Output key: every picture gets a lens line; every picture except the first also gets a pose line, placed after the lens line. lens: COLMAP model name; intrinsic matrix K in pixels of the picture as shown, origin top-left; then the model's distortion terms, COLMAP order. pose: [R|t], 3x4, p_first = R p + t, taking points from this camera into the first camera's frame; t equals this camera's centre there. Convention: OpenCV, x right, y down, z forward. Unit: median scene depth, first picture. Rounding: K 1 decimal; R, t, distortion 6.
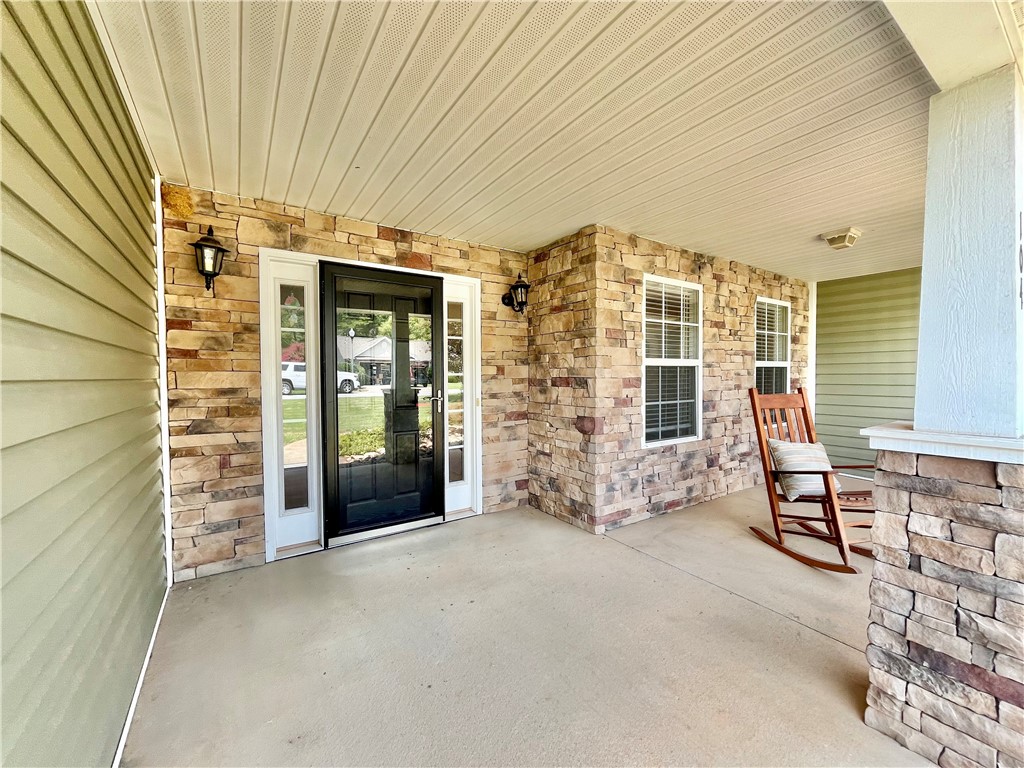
lens RADIAL K [[412.5, 0, 512.9], [0, 412.5, 385.5], [0, 0, 1]] dist [0.000607, 0.000006]
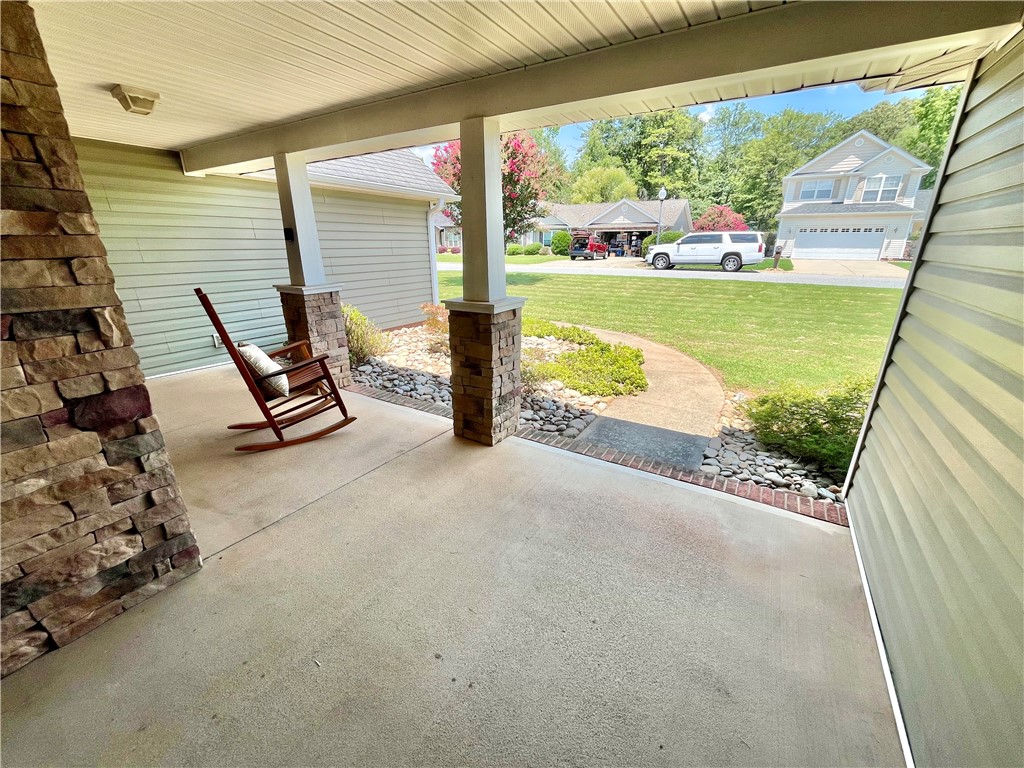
lens RADIAL K [[412.5, 0, 513.3], [0, 412.5, 382.8], [0, 0, 1]] dist [0.000607, 0.000006]
pose [[-0.413017, -0.284784, 0.865052, -0.423853], [0.025156, 0.945922, 0.323418, -0.075038], [-0.910376, 0.155339, -0.383517, 0.769342]]
